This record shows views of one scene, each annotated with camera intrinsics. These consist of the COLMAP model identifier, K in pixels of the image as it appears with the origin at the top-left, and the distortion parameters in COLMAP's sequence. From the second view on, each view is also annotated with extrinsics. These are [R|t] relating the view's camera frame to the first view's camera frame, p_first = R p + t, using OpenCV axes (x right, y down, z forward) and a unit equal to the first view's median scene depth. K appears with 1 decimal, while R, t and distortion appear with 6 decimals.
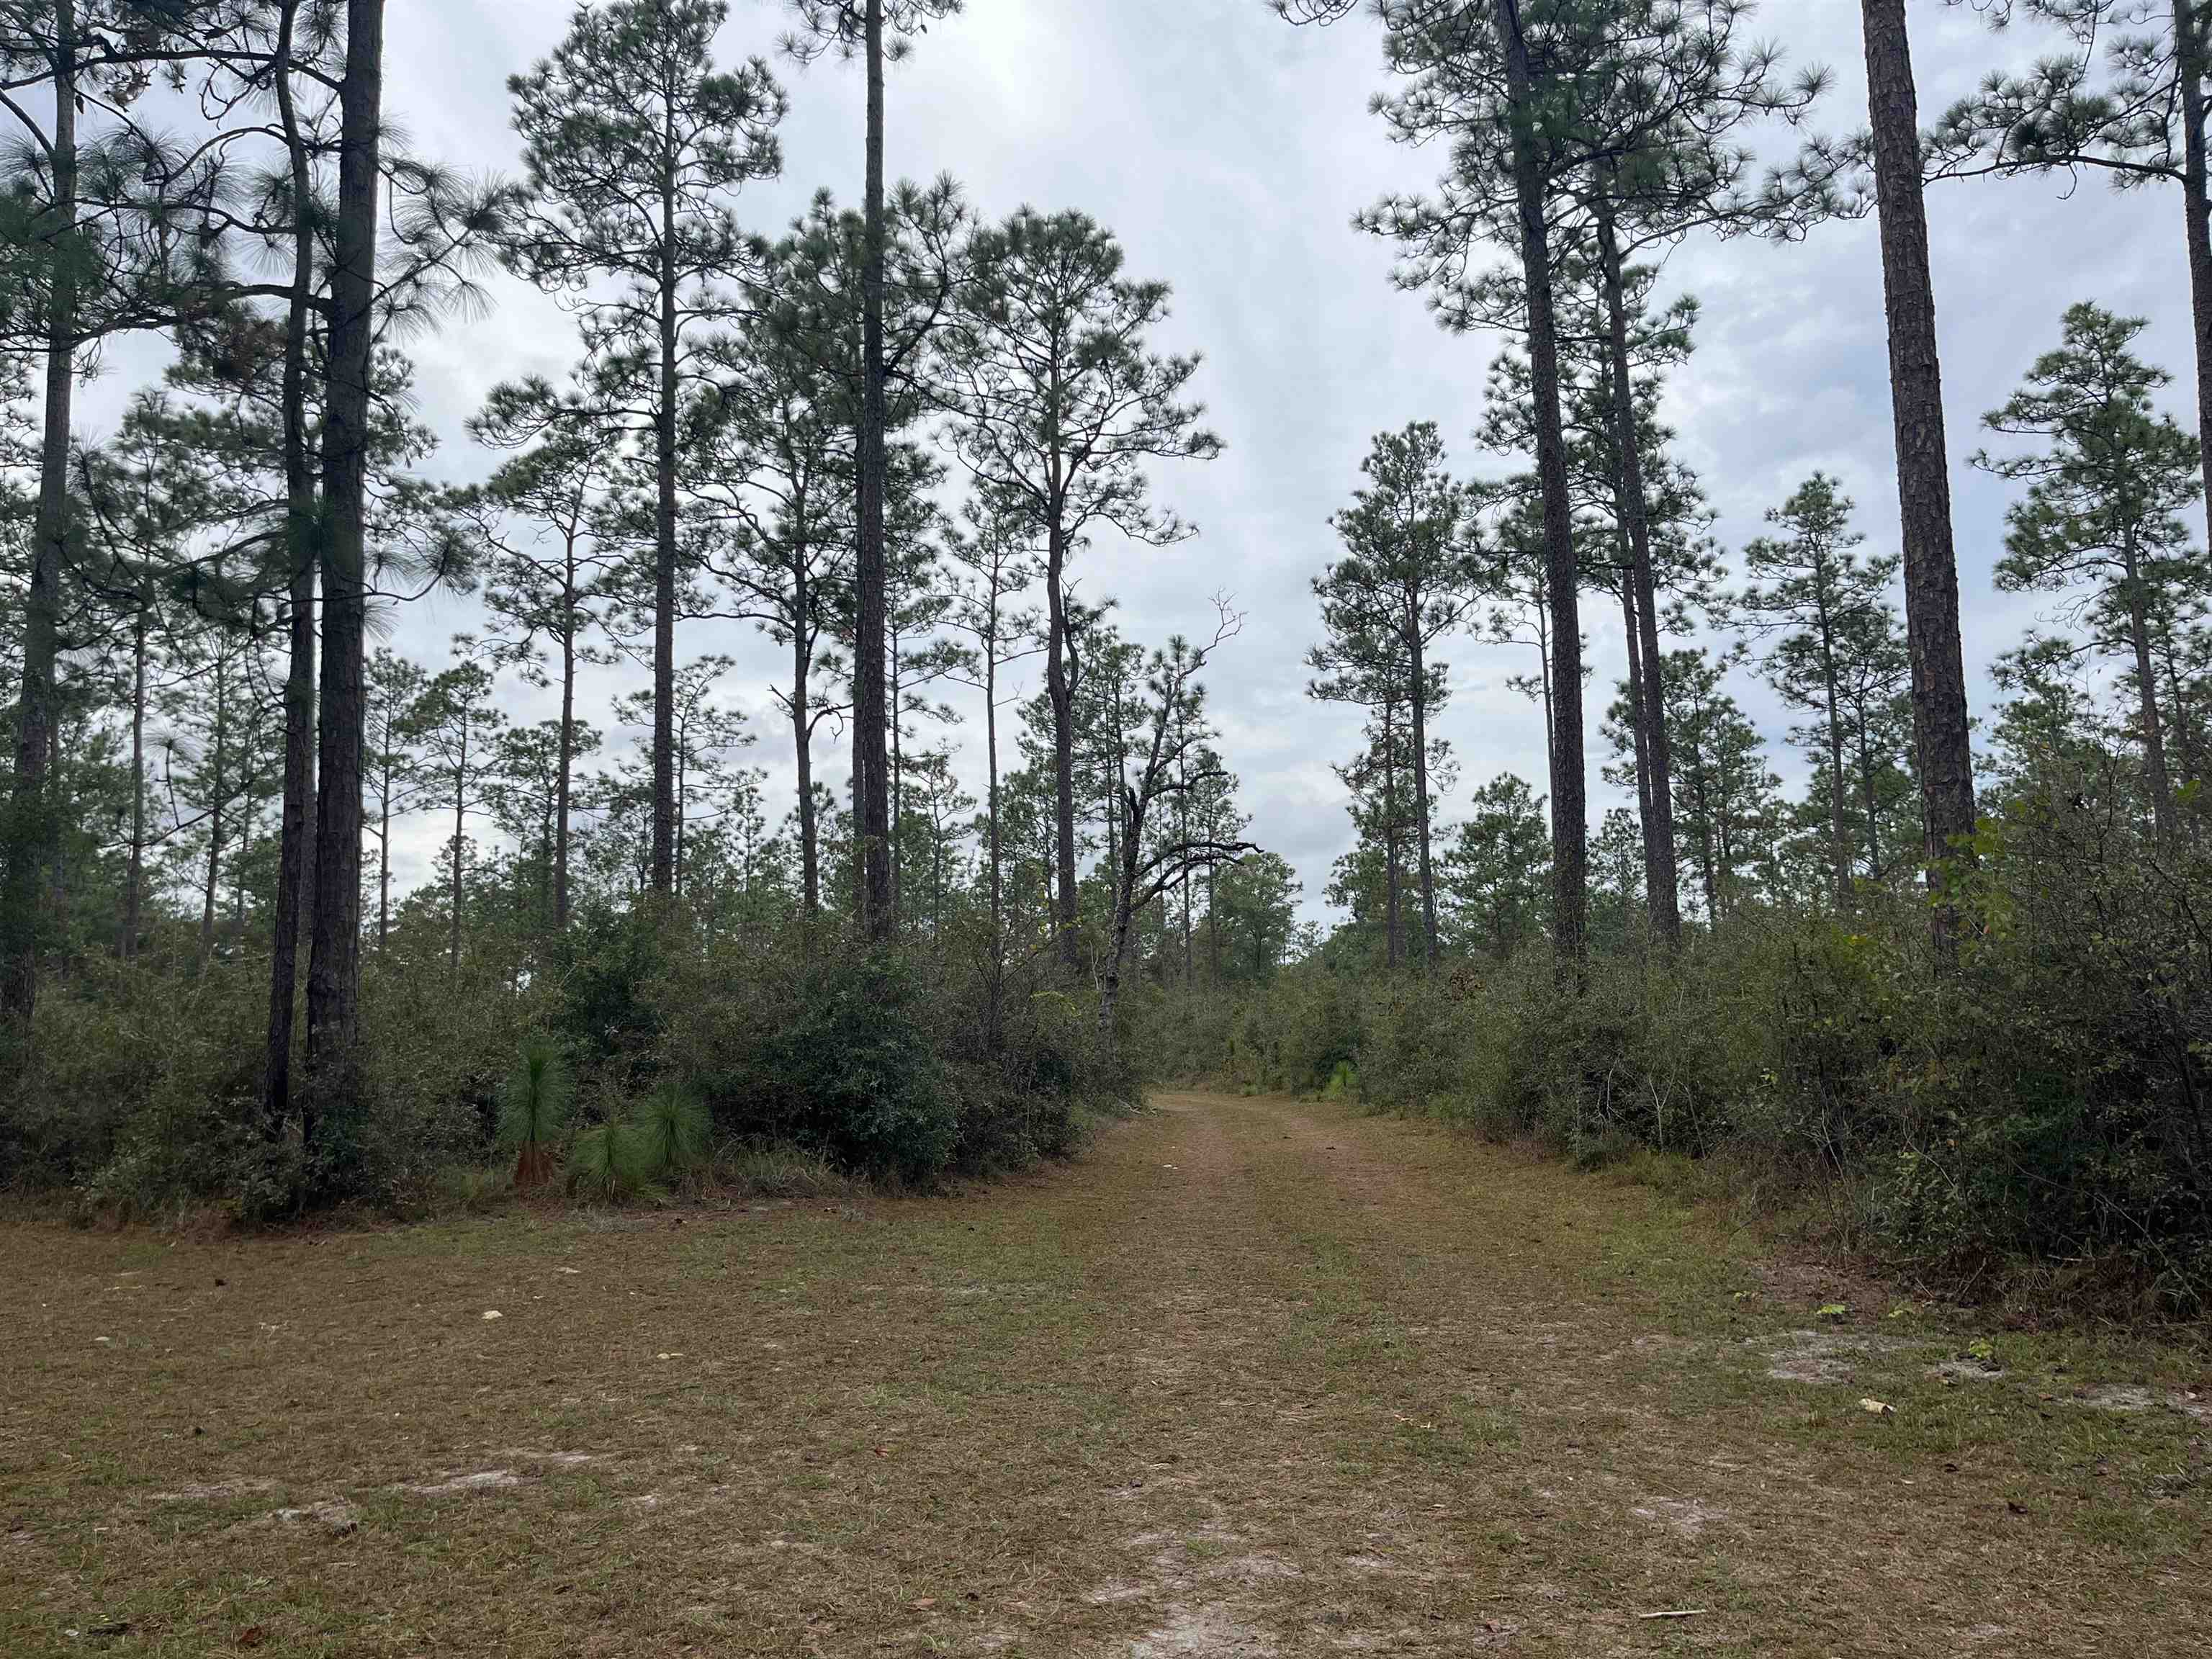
lens RADIAL K [[1667.1, 0, 1106.5], [0, 1667.1, 837.6], [0, 0, 1]] dist [0.091757, -0.114527]
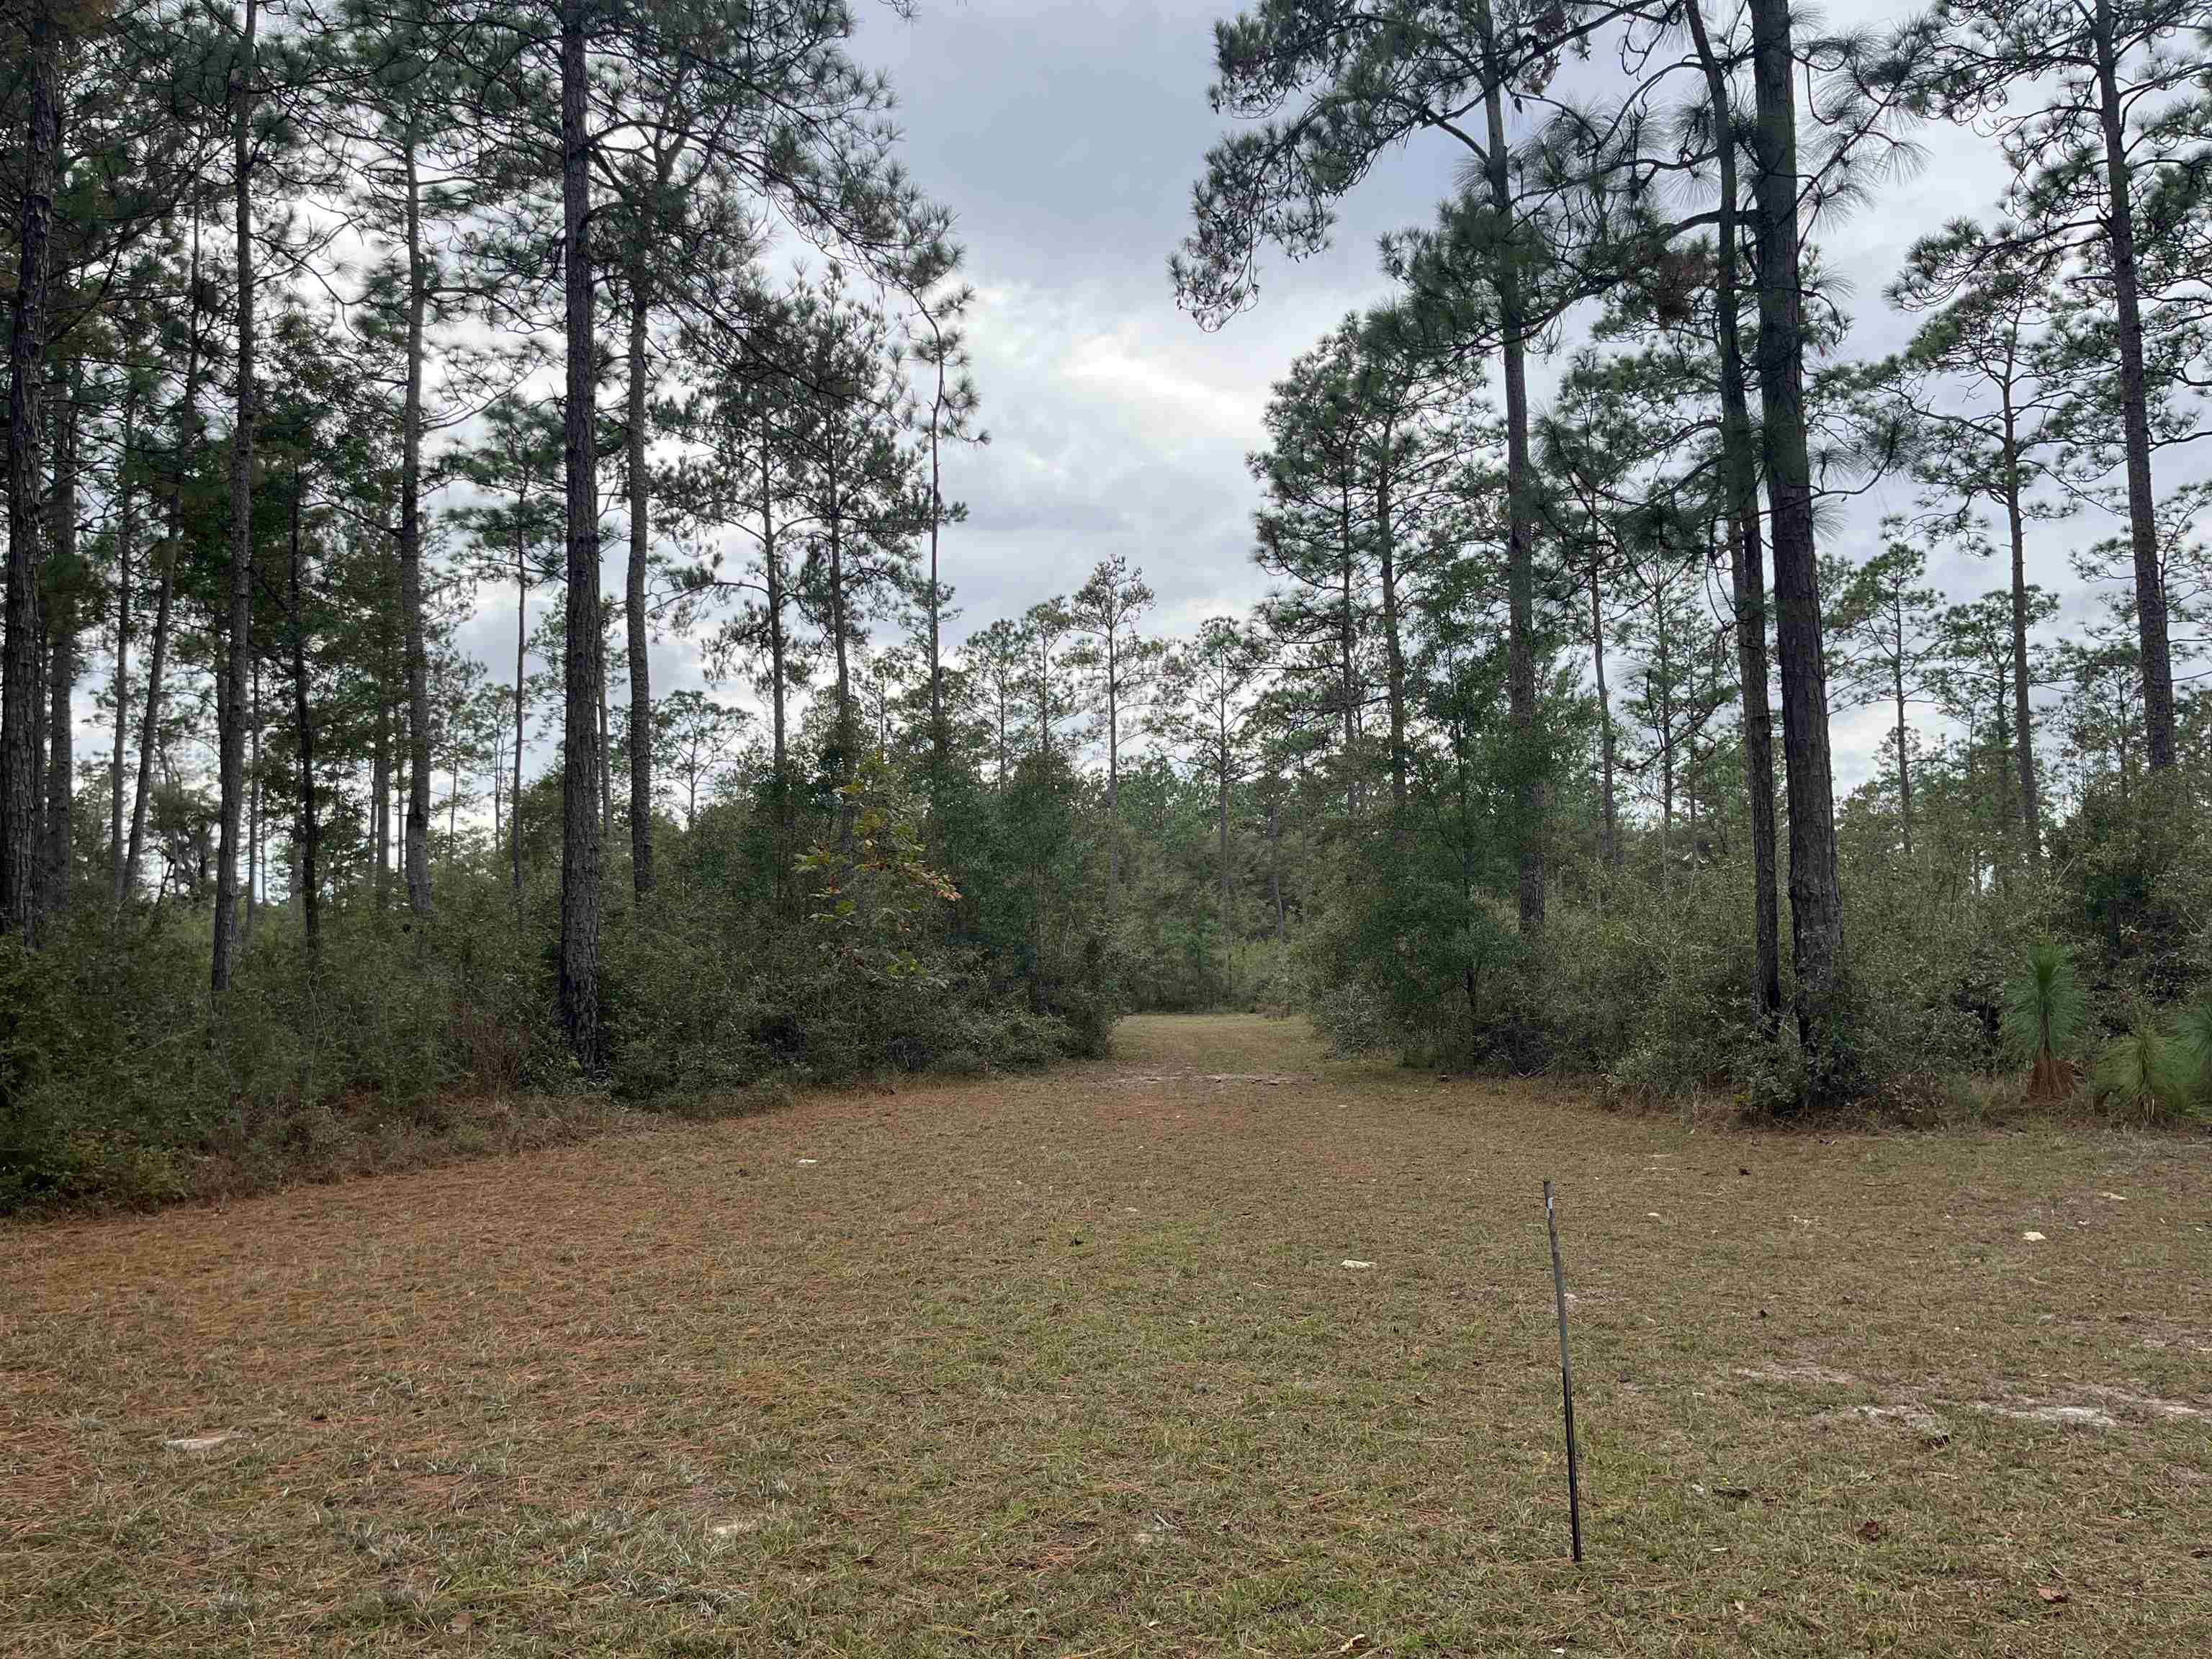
lens RADIAL K [[1674.6, 0, 1106.0], [0, 1674.6, 829.5], [0, 0, 1]] dist [0.126348, -0.161657]
pose [[0.692319, -0.059793, -0.719110, -0.005513], [0.099315, 0.994973, 0.012884, -0.001168], [0.714725, -0.080338, 0.694776, -0.002146]]
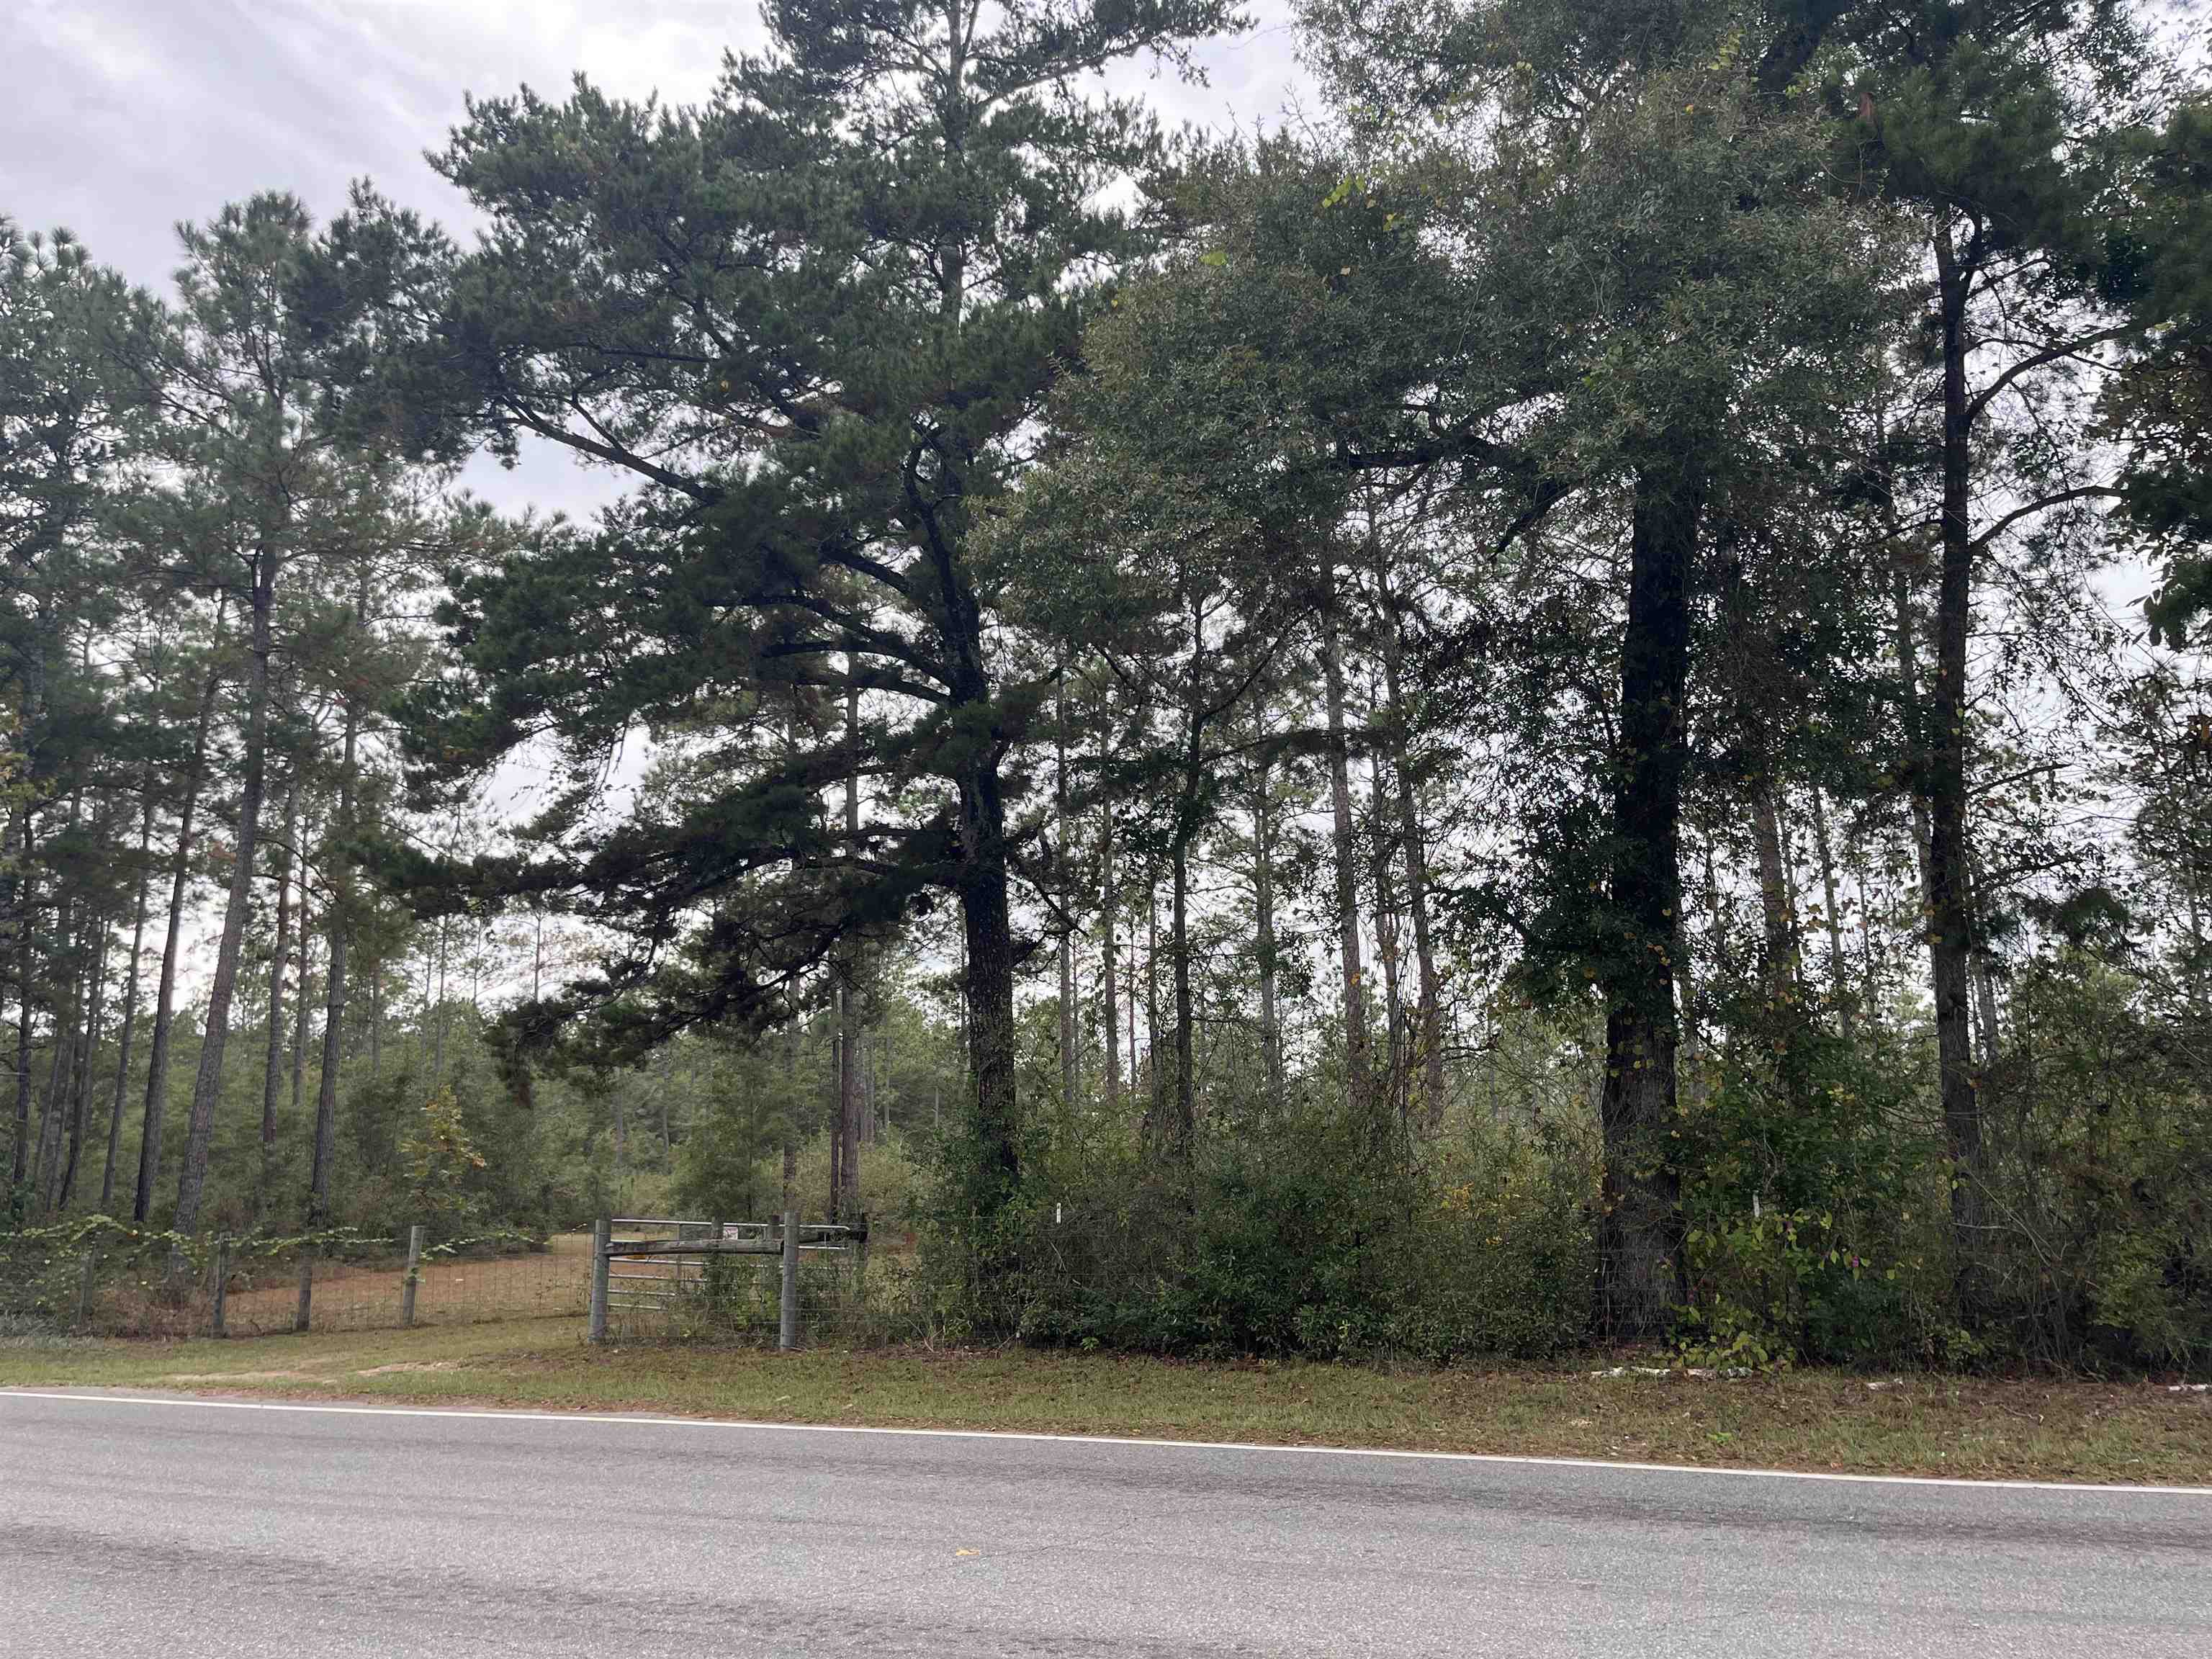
lens RADIAL K [[1674.6, 0, 1106.0], [0, 1674.6, 829.5], [0, 0, 1]] dist [0.126348, -0.161657]
pose [[0.897599, -0.097443, -0.429907, 0.229984], [0.067251, 0.994116, -0.084914, -0.040927], [0.435652, 0.047307, 0.898871, -0.269471]]
